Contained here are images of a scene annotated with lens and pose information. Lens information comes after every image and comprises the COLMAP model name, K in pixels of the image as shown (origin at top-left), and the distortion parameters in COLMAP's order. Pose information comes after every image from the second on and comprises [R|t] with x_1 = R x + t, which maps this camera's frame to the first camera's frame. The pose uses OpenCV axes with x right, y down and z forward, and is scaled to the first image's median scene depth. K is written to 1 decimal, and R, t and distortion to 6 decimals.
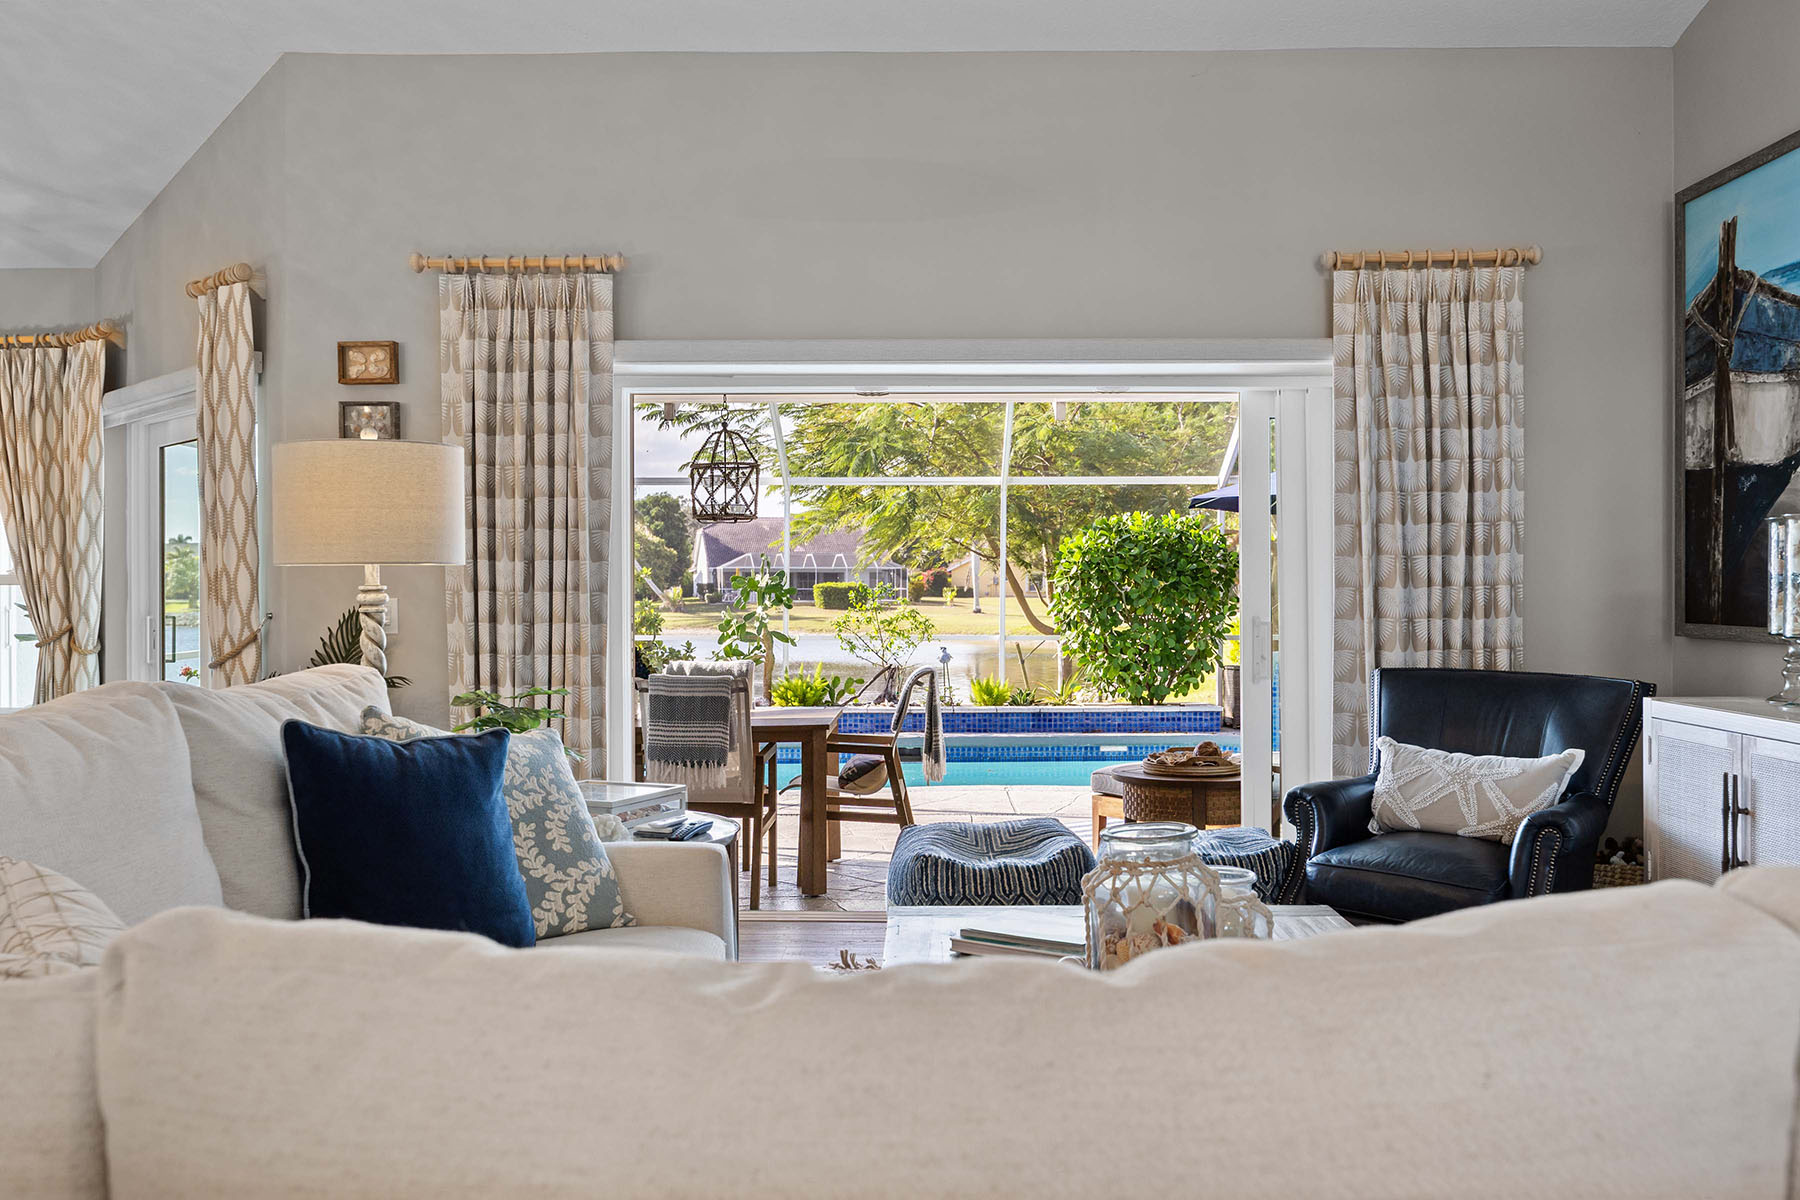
lens RADIAL K [[1534.0, 0, 914.6], [0, 1534.0, 591.1], [0, 0, 1]] dist [0.021439, 0.001279]
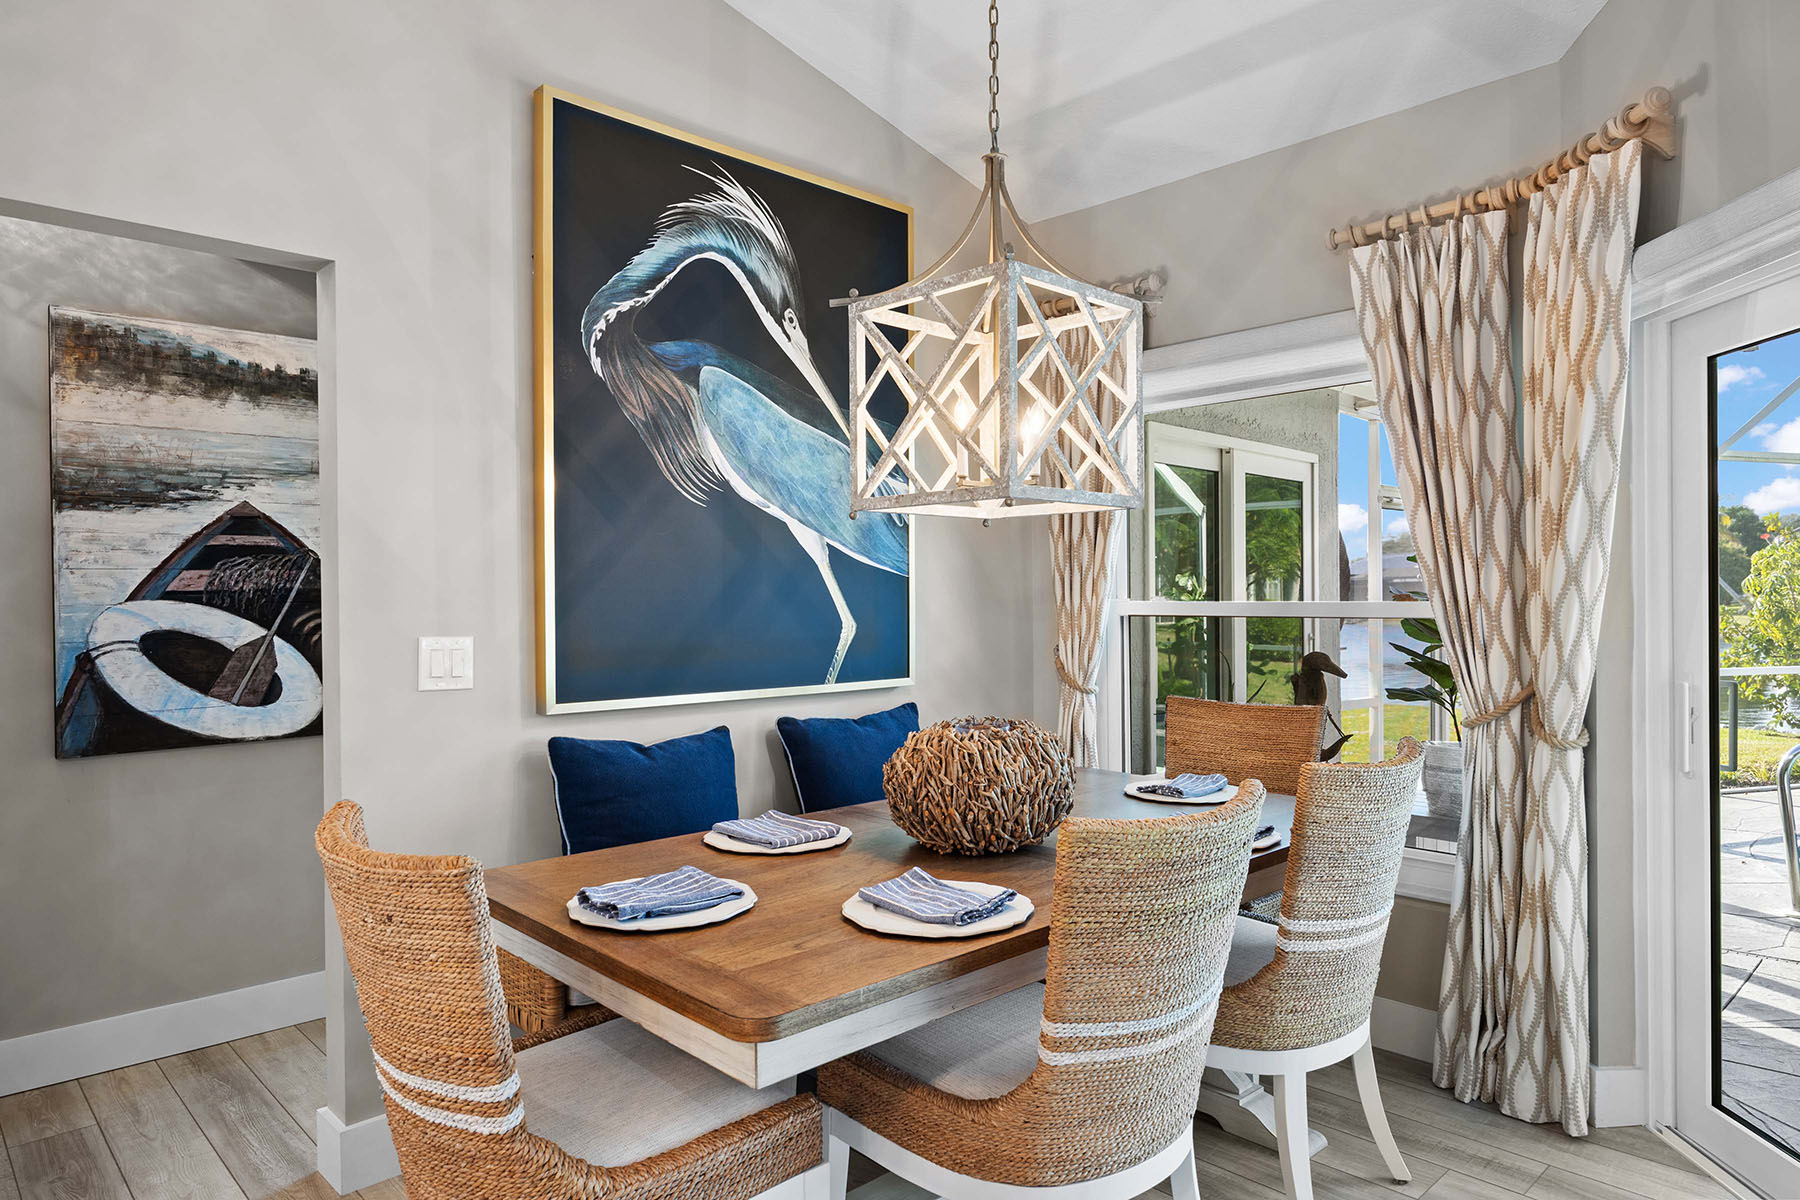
lens RADIAL K [[1085.3, 0, 896.1], [0, 1085.3, 605.0], [0, 0, 1]] dist [-0.019334, 0.002553]
pose [[0.713946, 0.001097, -0.700200, -0.543112], [0.007137, 0.999935, 0.008844, -0.018875], [0.700164, -0.011312, 0.713892, 0.692993]]
